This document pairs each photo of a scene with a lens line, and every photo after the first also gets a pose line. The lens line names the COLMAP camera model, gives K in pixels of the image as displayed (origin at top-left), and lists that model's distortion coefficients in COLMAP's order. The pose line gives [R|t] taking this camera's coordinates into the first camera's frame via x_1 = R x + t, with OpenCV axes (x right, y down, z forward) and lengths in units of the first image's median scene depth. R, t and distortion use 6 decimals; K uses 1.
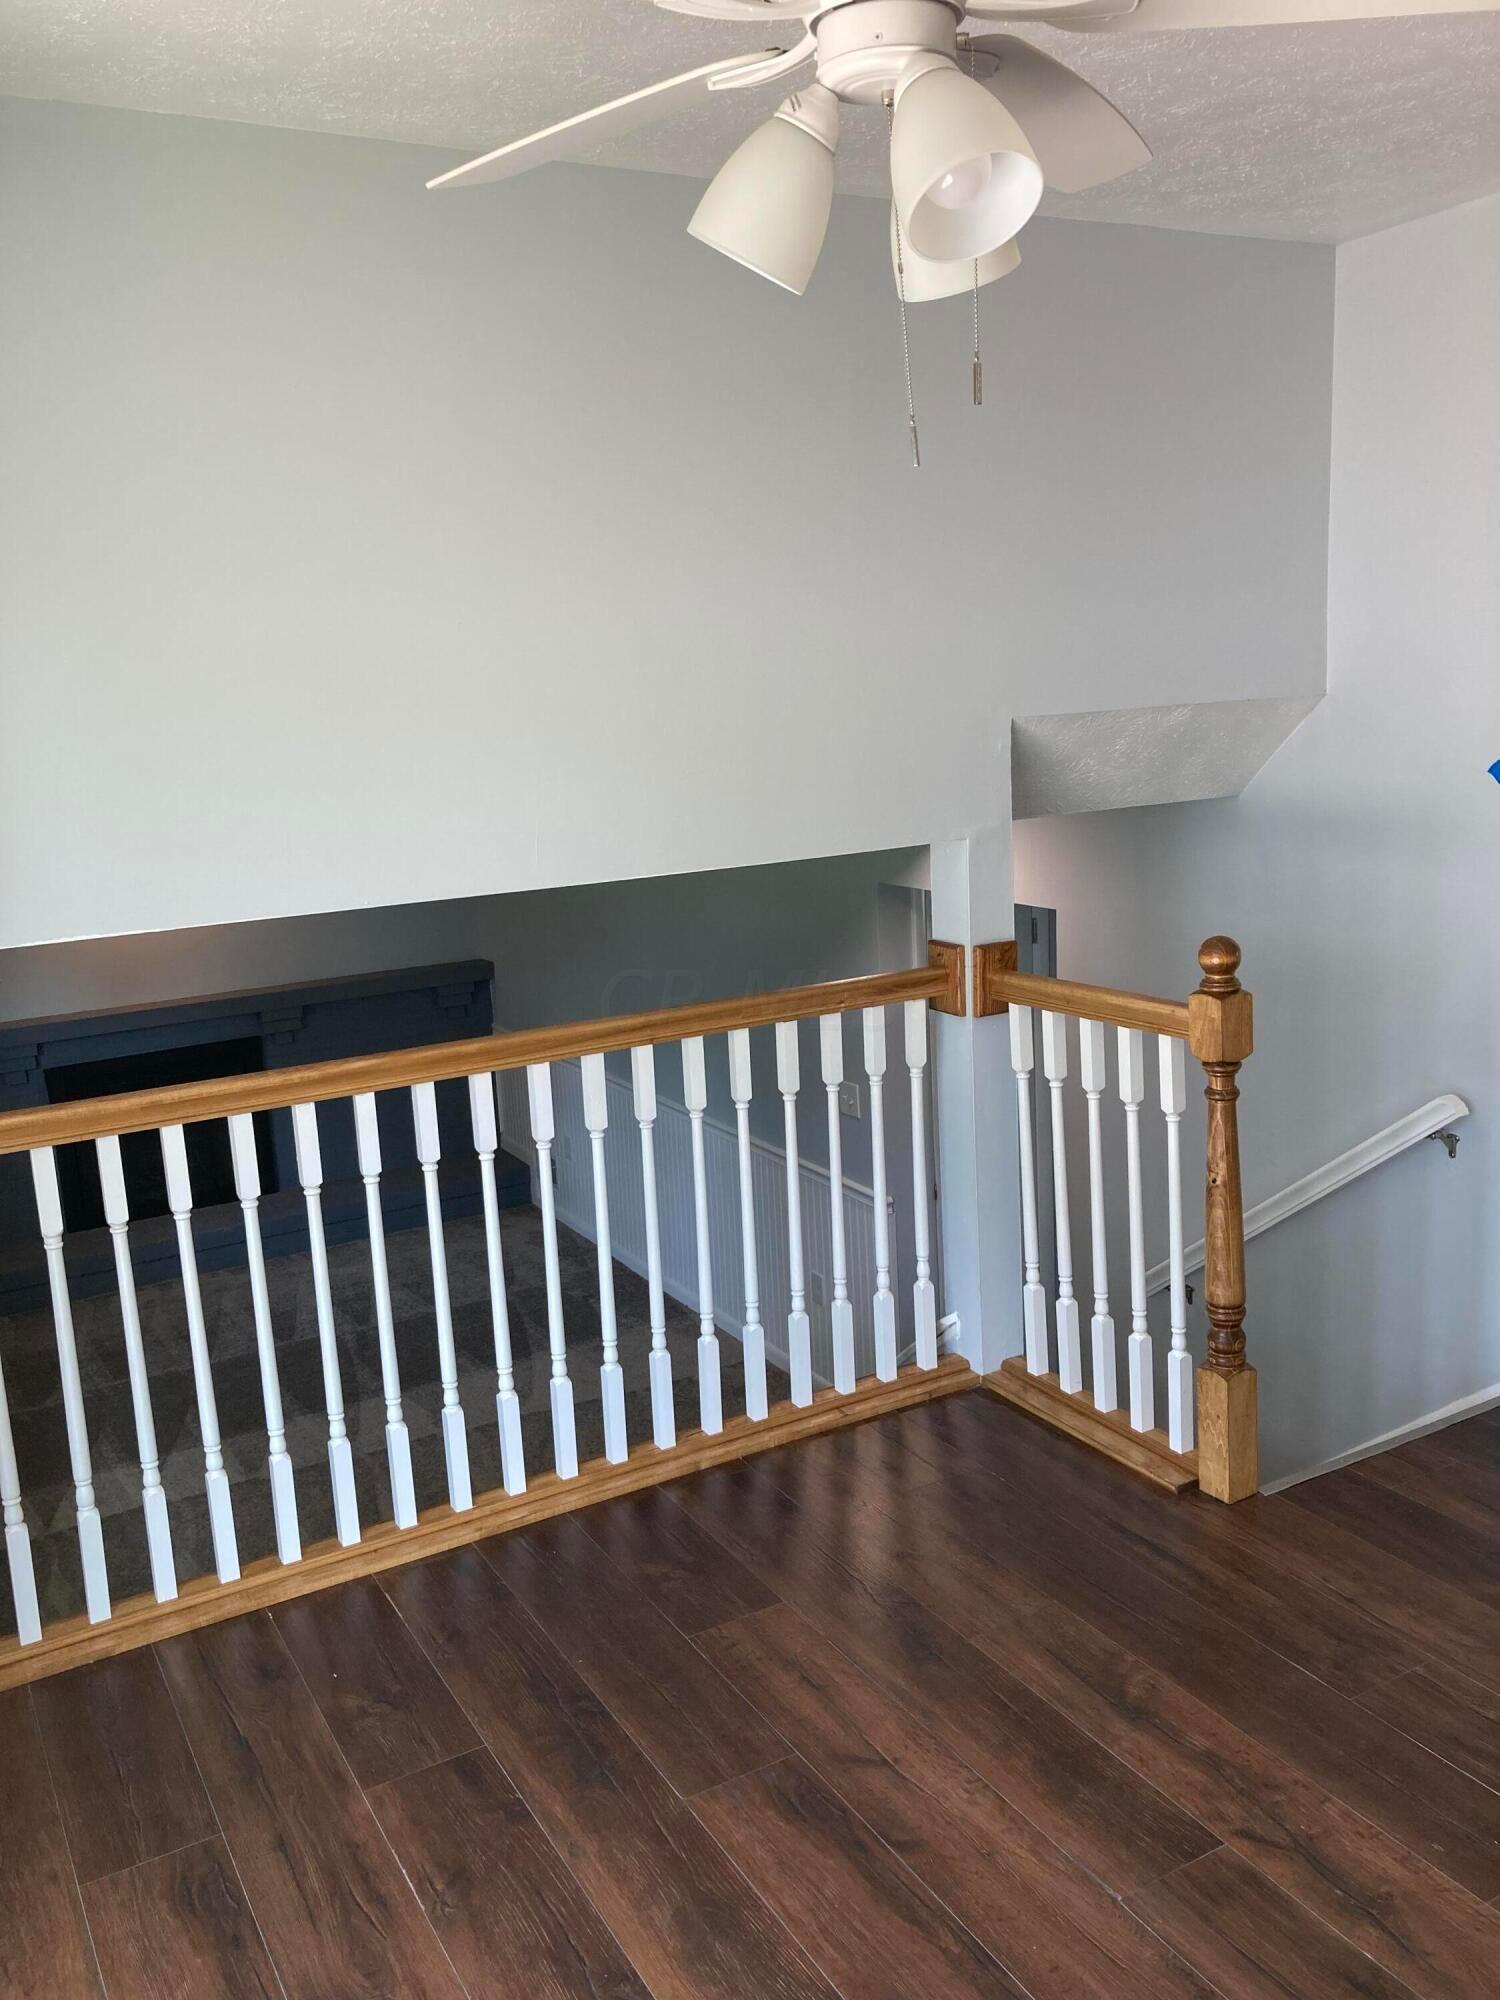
lens RADIAL K [[1646.8, 0, 747.6], [0, 1646.8, 995.7], [0, 0, 1]] dist [-0.014732, -0.003619]
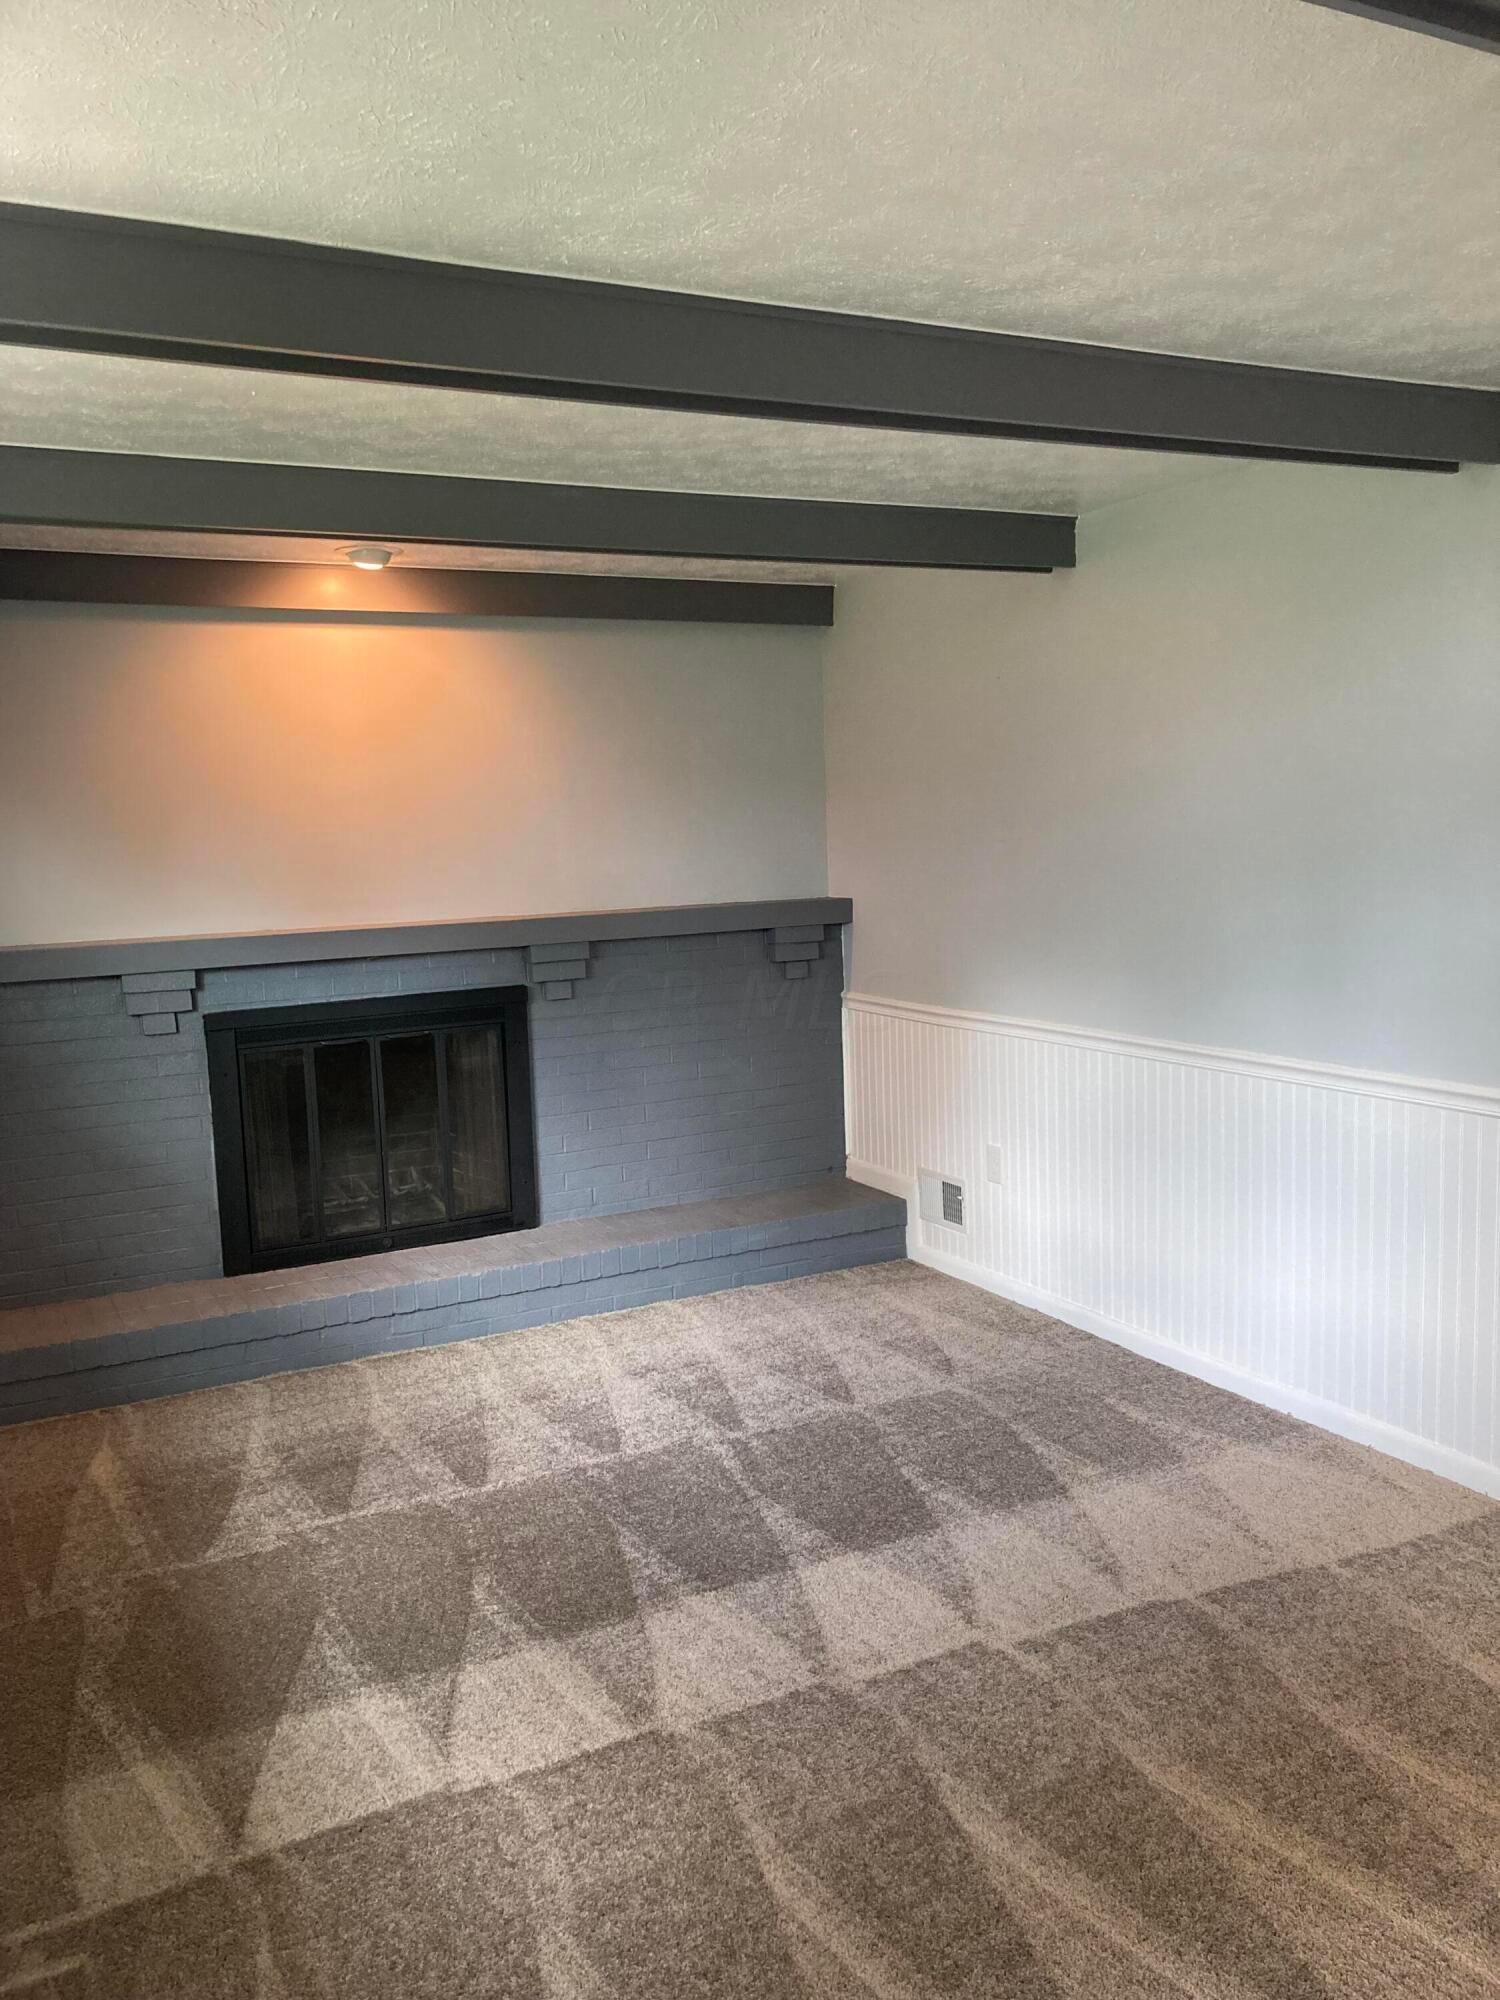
lens RADIAL K [[1623.3, 0, 754.8], [0, 1623.3, 1001.0], [0, 0, 1]] dist [0.008135, 0.000692]
pose [[0.999184, 0.016699, -0.036783, -0.179798], [-0.019574, 0.996665, -0.079222, 0.080762], [0.035338, 0.079878, 0.996178, 0.353751]]
